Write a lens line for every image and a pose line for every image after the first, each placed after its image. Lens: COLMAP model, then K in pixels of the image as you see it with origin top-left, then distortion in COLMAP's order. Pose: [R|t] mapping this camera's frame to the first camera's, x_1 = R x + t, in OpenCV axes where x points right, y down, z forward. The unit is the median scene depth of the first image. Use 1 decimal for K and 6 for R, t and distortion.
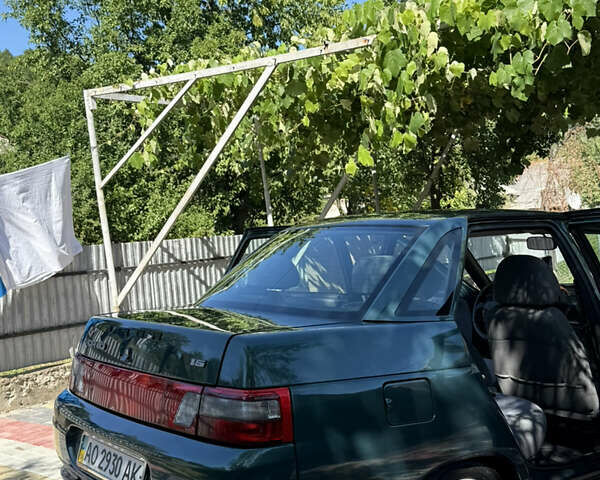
lens RADIAL K [[749.7, 0, 300.0], [0, 749.7, 240.0], [0, 0, 1]] dist [0.094676, -0.006961]
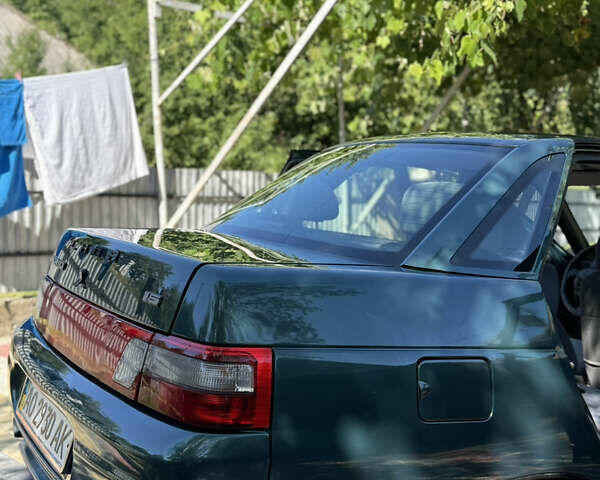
lens RADIAL K [[749.7, 0, 300.0], [0, 749.7, 240.0], [0, 0, 1]] dist [0.094676, -0.006961]
pose [[0.989155, 0.101136, -0.106511, 0.055559], [-0.094339, 0.993280, 0.067041, 0.041515], [0.112575, -0.056266, 0.992049, 0.271672]]
